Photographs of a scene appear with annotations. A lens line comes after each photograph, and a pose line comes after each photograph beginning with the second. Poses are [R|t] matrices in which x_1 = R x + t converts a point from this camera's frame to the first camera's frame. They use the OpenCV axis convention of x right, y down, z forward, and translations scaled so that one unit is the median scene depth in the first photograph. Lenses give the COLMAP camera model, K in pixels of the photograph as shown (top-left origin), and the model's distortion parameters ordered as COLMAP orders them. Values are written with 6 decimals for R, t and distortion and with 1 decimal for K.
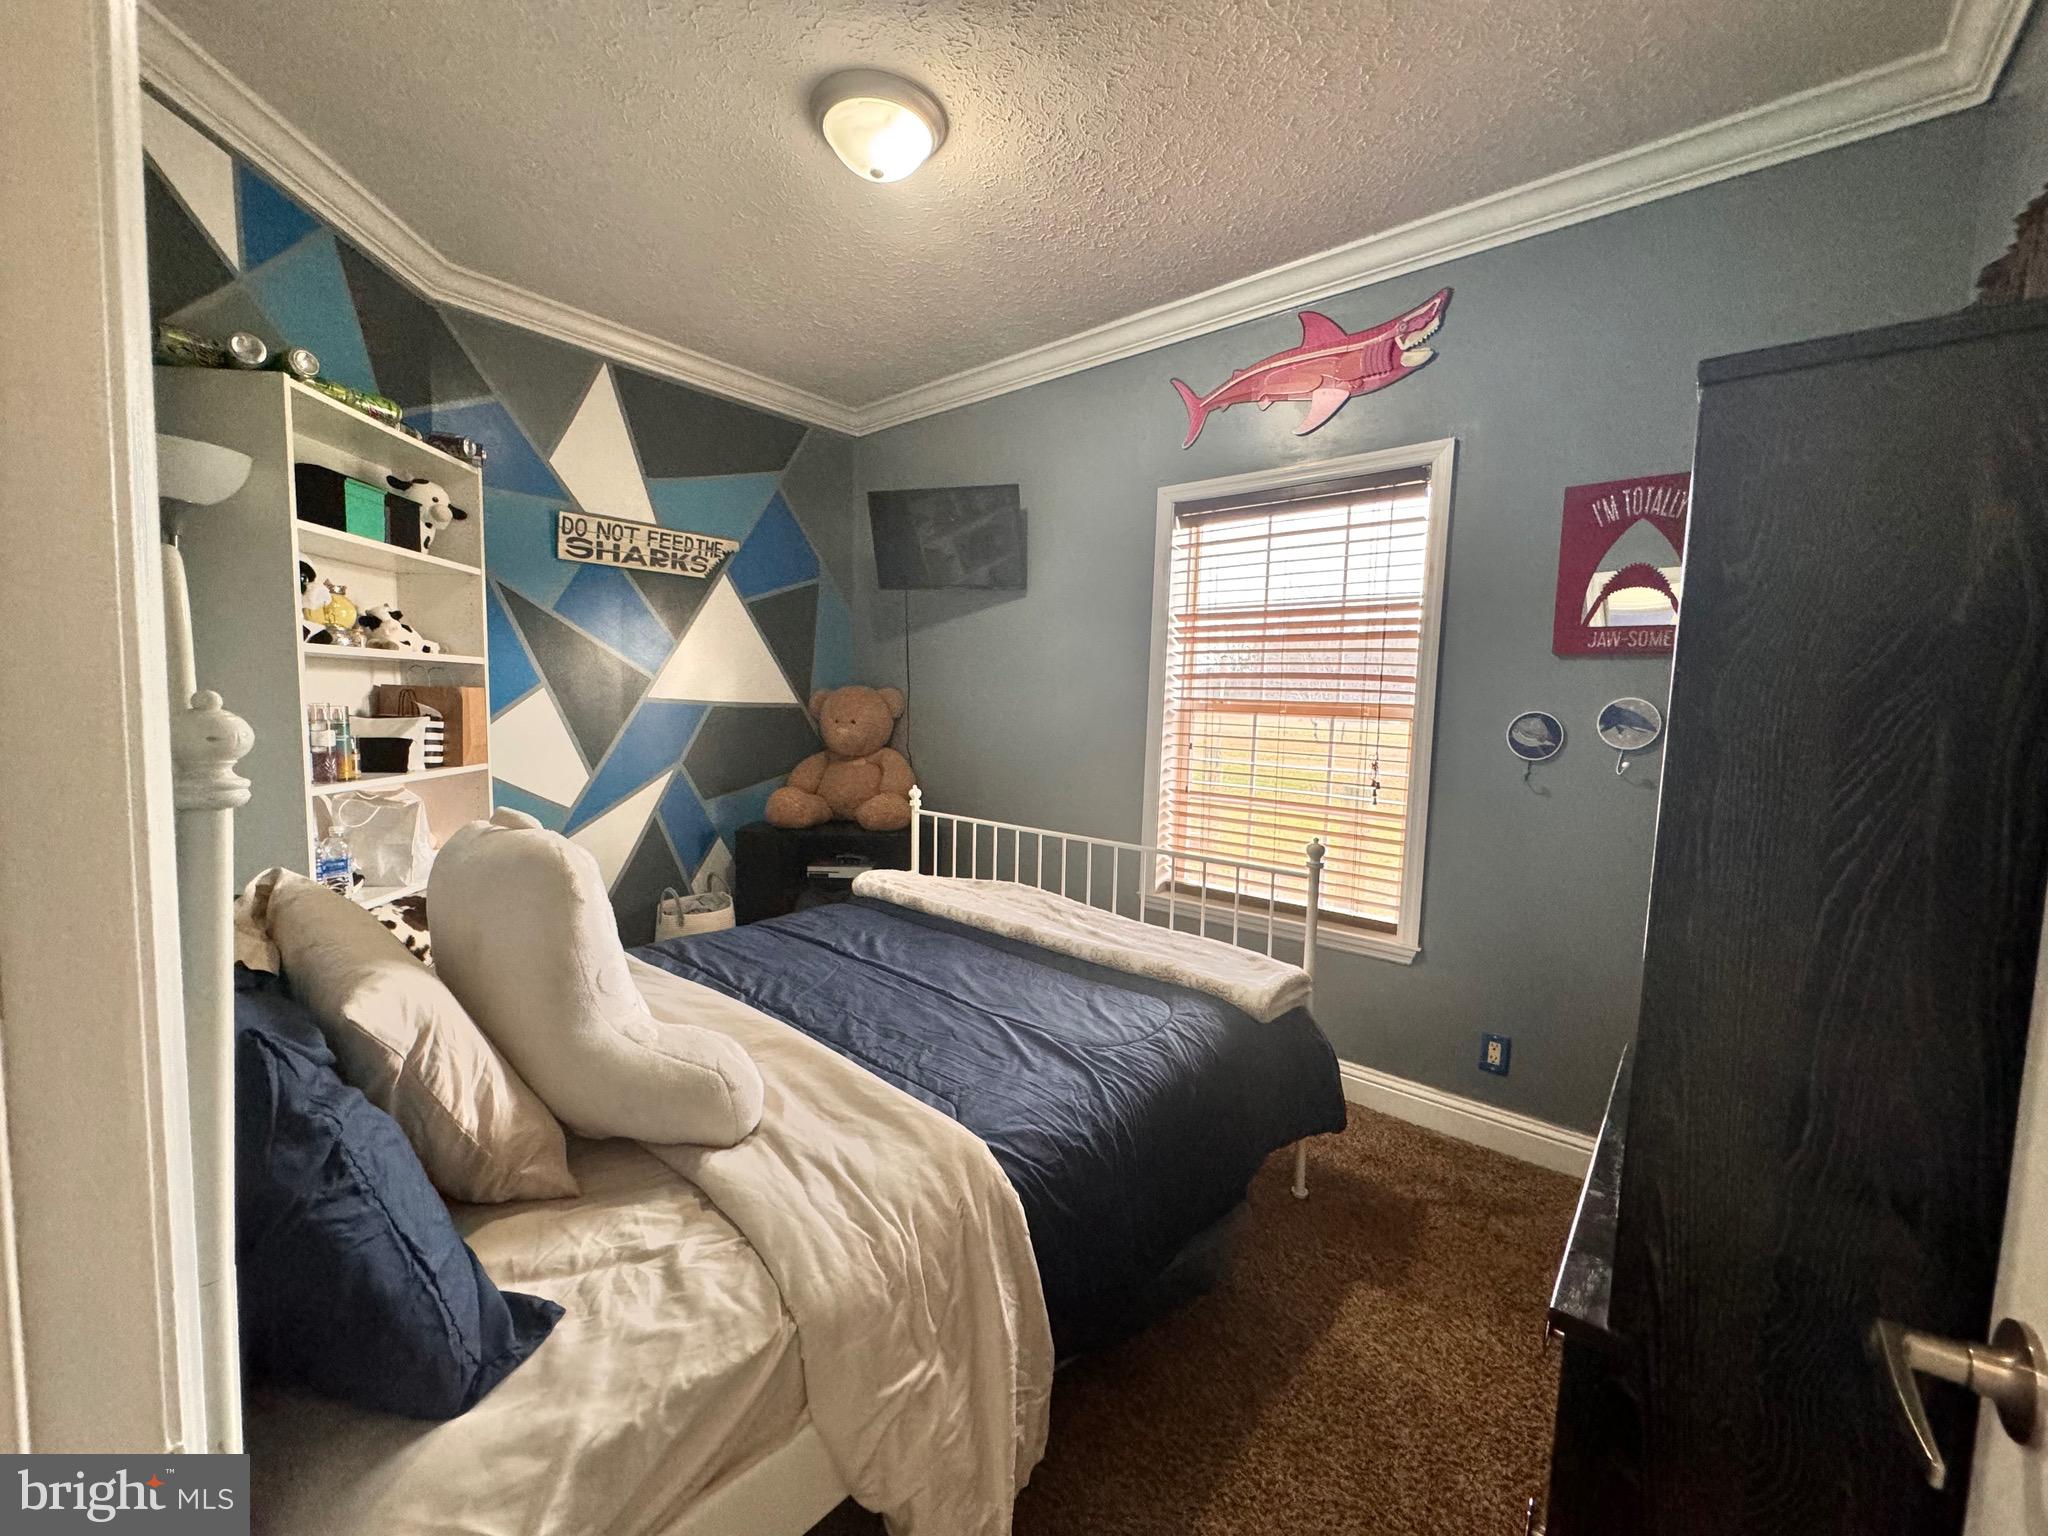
lens RADIAL K [[815.2, 0, 1020.5], [0, 815.2, 767.0], [0, 0, 1]] dist [-0.003366, 0.000241]
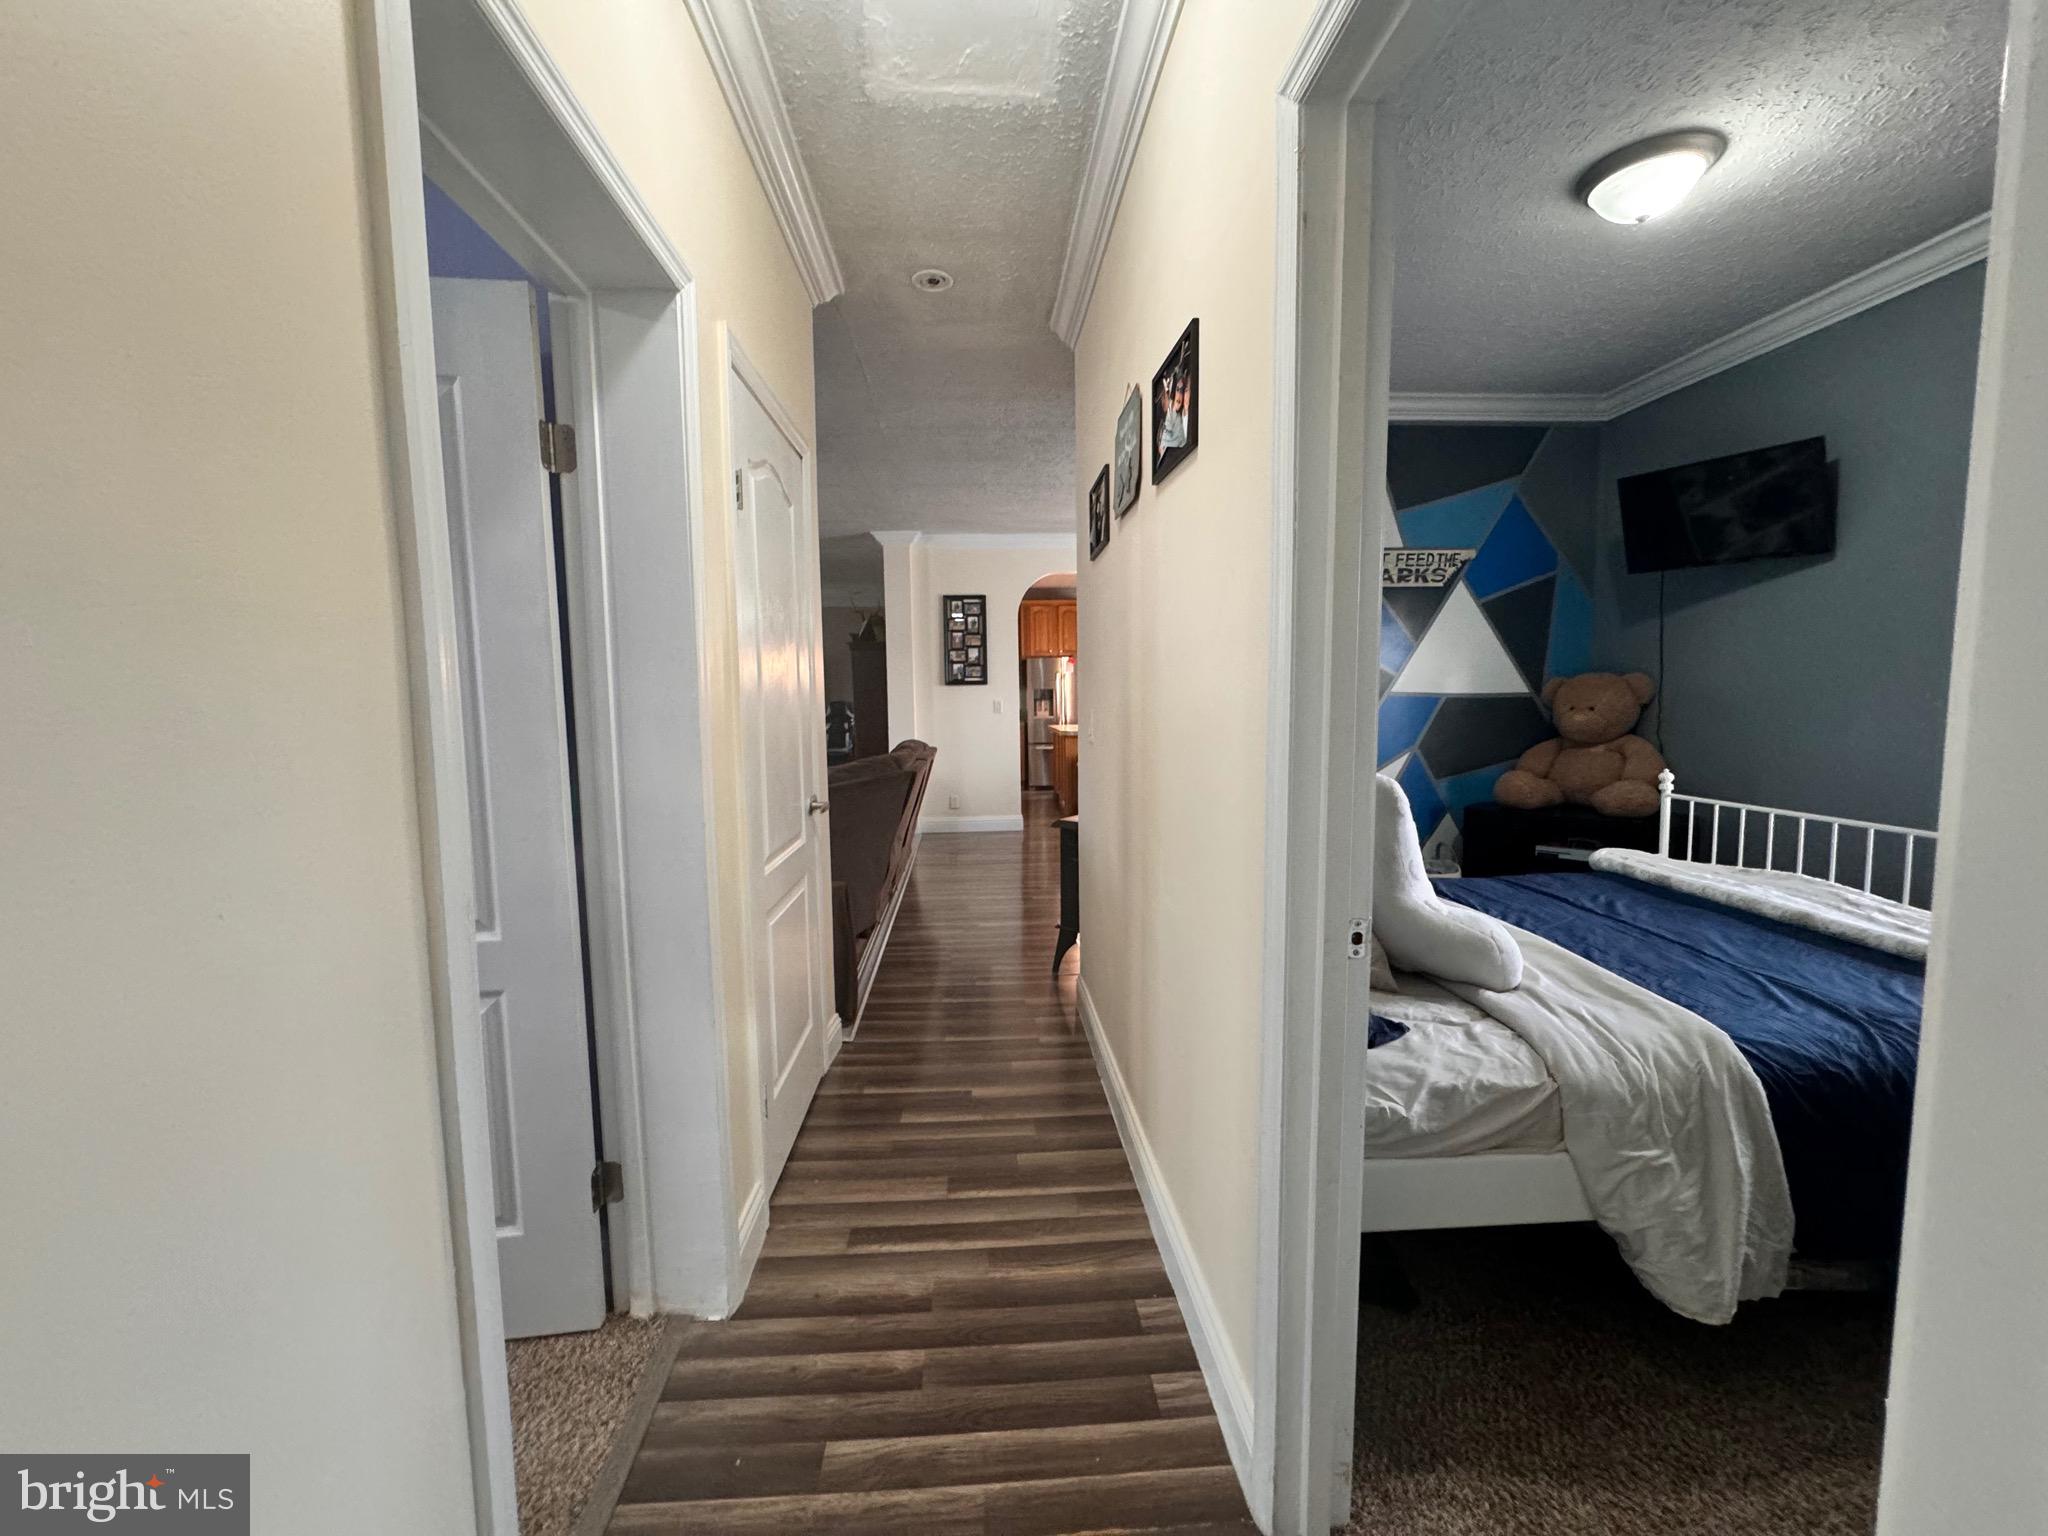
lens RADIAL K [[815.2, 0, 1021.7], [0, 815.2, 765.8], [0, 0, 1]] dist [-0.003366, 0.000241]
pose [[0.696435, 0.027513, -0.717092, 0.052349], [-0.025565, 0.999582, 0.013523, 0.037286], [0.717164, 0.008915, 0.696847, -0.392539]]
